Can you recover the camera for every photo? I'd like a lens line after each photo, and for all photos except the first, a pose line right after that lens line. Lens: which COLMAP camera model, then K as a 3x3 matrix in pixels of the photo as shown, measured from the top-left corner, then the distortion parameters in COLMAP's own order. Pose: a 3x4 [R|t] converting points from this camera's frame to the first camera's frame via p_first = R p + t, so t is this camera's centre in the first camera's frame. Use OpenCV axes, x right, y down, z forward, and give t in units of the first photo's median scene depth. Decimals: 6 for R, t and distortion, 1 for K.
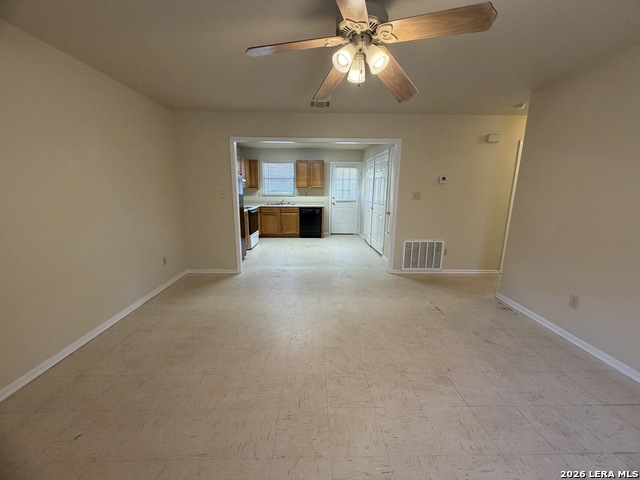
lens RADIAL K [[258.1, 0, 317.2], [0, 258.1, 239.7], [0, 0, 1]] dist [0.018954, 0.000102]
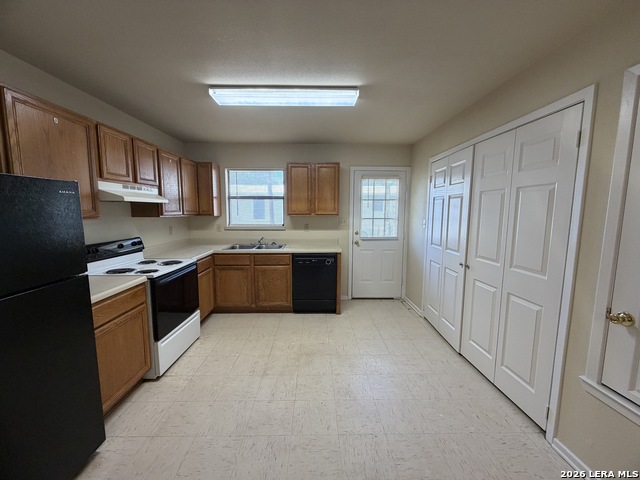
lens RADIAL K [[258.1, 0, 320.6], [0, 258.1, 239.9], [0, 0, 1]] dist [0.018954, 0.000102]
pose [[0.999983, -0.004094, 0.004101, -0.015789], [0.004431, 0.996294, -0.085903, -0.106718], [-0.003734, 0.085920, 0.996295, 0.488035]]
